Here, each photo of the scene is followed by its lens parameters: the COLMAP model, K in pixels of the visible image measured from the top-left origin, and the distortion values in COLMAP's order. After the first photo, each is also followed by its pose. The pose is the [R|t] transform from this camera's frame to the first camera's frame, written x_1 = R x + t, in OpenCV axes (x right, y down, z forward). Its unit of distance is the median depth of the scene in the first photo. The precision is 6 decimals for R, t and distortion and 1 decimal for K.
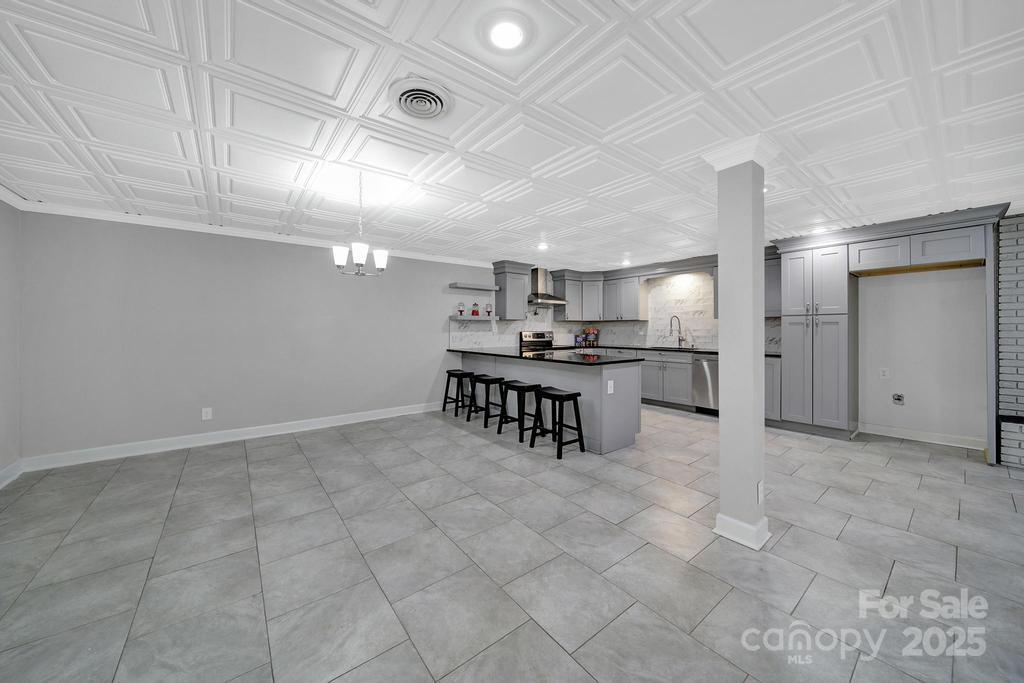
lens RADIAL K [[360.3, 0, 508.2], [0, 360.3, 323.8], [0, 0, 1]] dist [-0.001937, -0.000135]
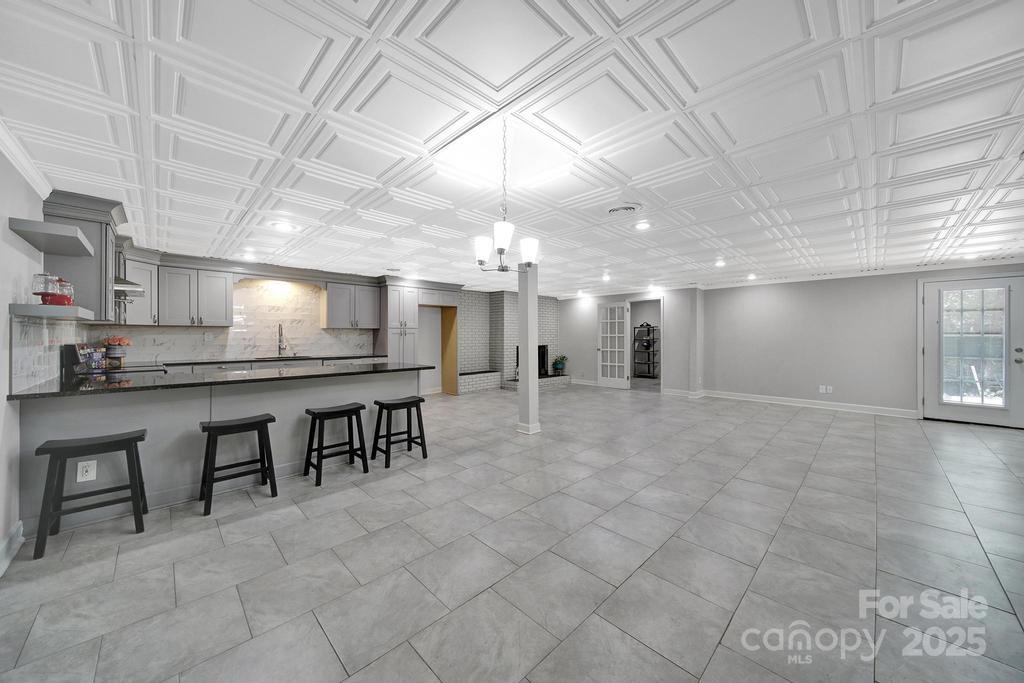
lens RADIAL K [[360.3, 0, 513.5], [0, 360.3, 335.7], [0, 0, 1]] dist [-0.001937, -0.000135]
pose [[-0.120117, 0.000520, 0.992760, -0.608049], [-0.012642, 0.999918, -0.002054, 0.004679], [-0.992679, -0.012798, -0.120101, 0.550879]]
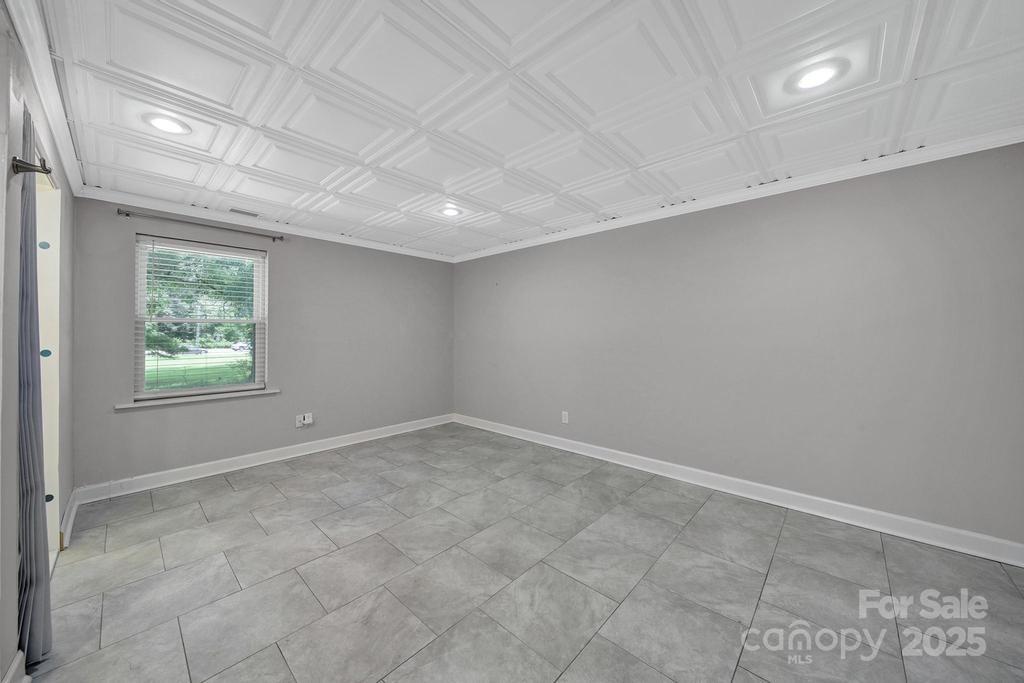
lens RADIAL K [[360.3, 0, 520.7], [0, 360.3, 339.6], [0, 0, 1]] dist [-0.001937, -0.000135]
pose [[0.984526, -0.008157, 0.175049, 0.054713], [0.001945, 0.999363, 0.035631, -0.000735], [-0.175228, -0.034739, 0.983915, -0.069871]]
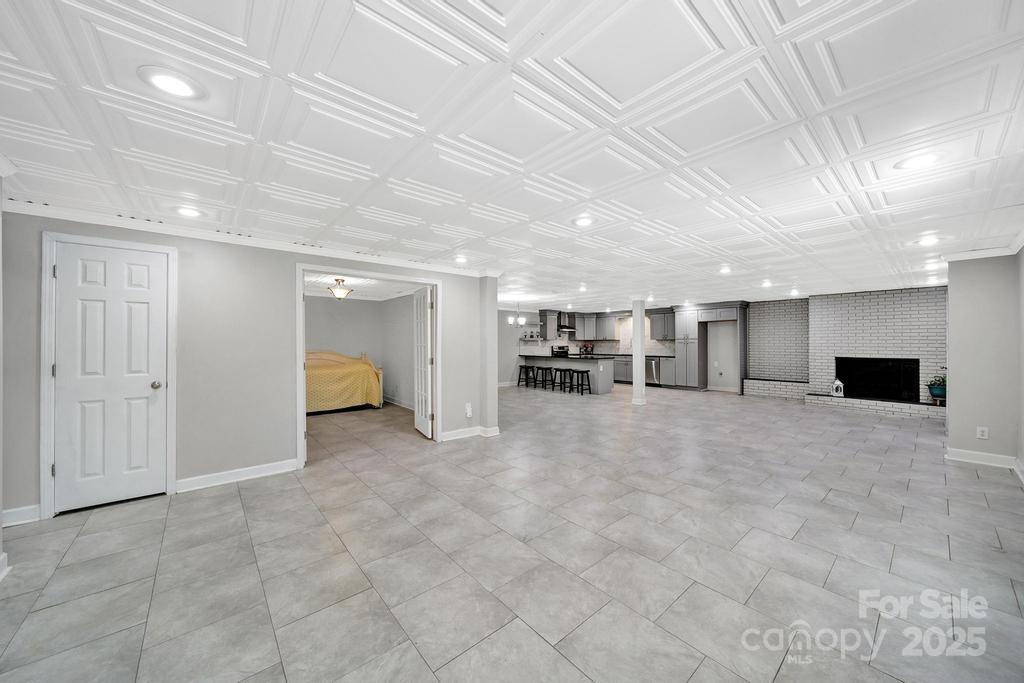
lens RADIAL K [[362.8, 0, 507.3], [0, 362.8, 345.4], [0, 0, 1]] dist [-0.001222, -0.000056]
pose [[0.999073, 0.002004, 0.042990, -0.327121], [-0.002896, 0.999781, 0.020704, -0.022727], [-0.042940, -0.020809, 0.998861, -1.015805]]
